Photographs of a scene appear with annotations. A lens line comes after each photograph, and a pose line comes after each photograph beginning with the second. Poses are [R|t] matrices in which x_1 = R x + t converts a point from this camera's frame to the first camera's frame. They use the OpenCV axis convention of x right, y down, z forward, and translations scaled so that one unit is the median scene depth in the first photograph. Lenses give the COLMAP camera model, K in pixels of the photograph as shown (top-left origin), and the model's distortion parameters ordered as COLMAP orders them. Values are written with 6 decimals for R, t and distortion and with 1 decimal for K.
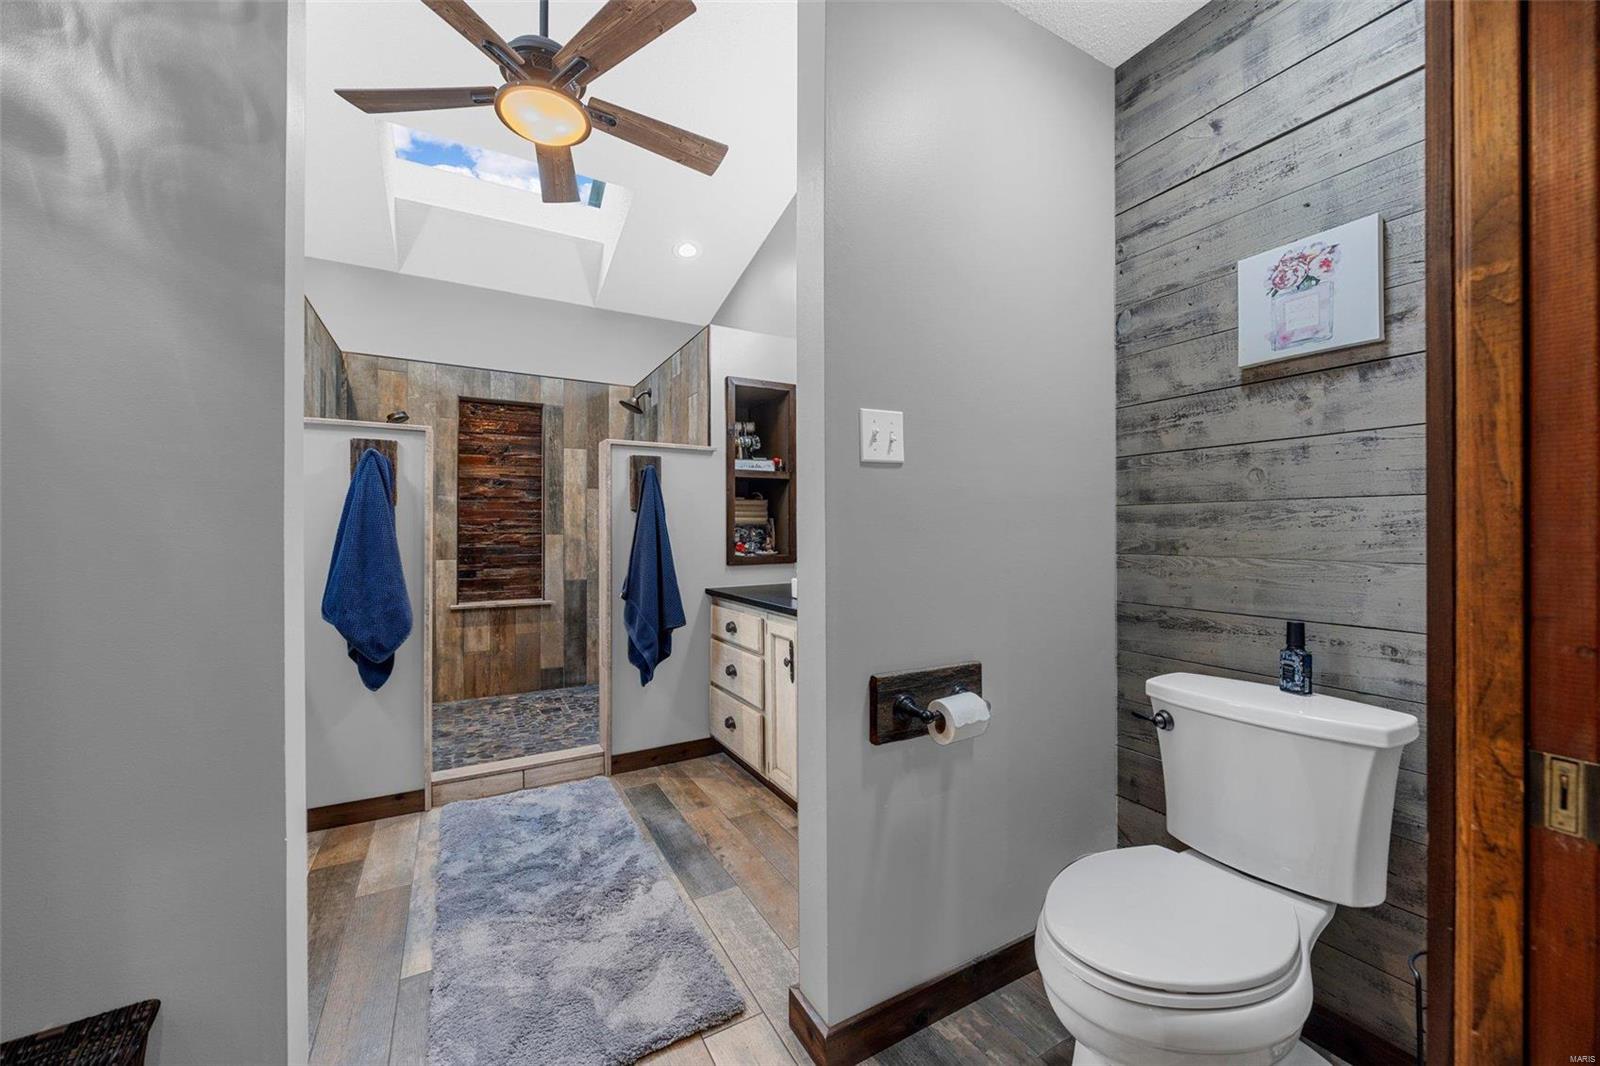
lens RADIAL K [[609.9, 0, 805.0], [0, 609.9, 533.6], [0, 0, 1]] dist [-0.007183, 0.000047]
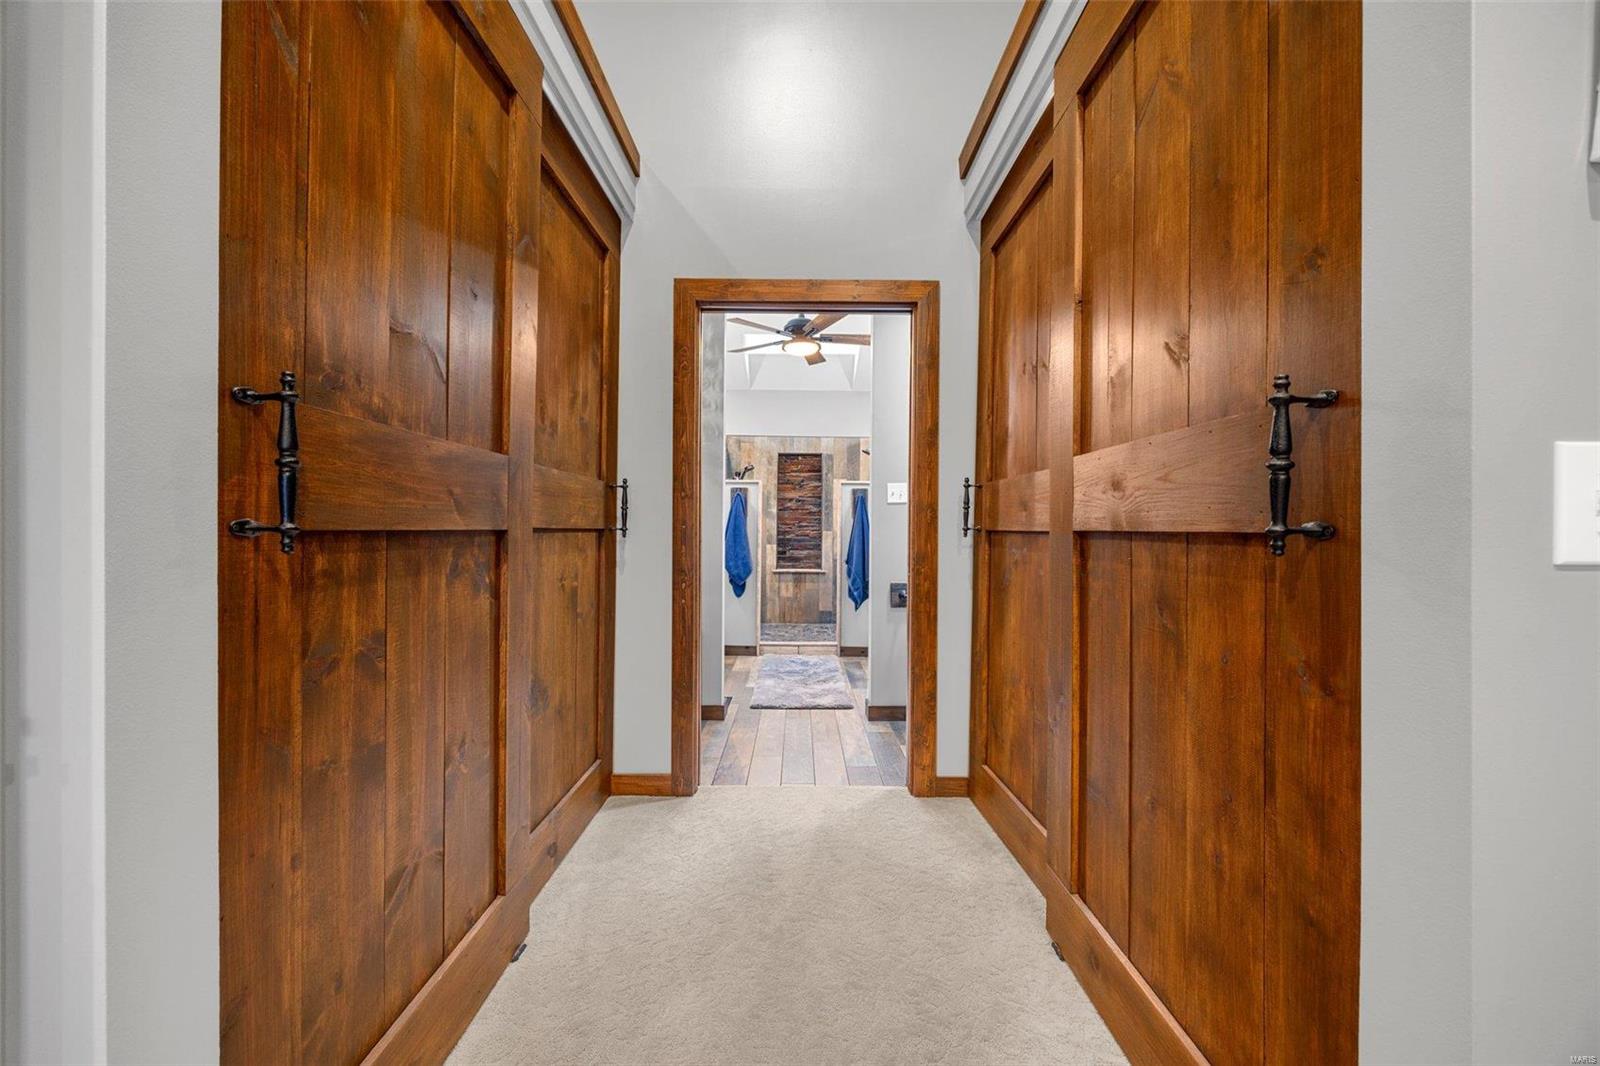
lens RADIAL K [[609.9, 0, 799.3], [0, 609.9, 531.2], [0, 0, 1]] dist [-0.007183, 0.000047]
pose [[0.870149, 0.007946, -0.492725, 0.367644], [-0.009561, 0.999954, -0.000759, 0.004362], [0.492697, 0.005371, 0.870184, -0.525464]]
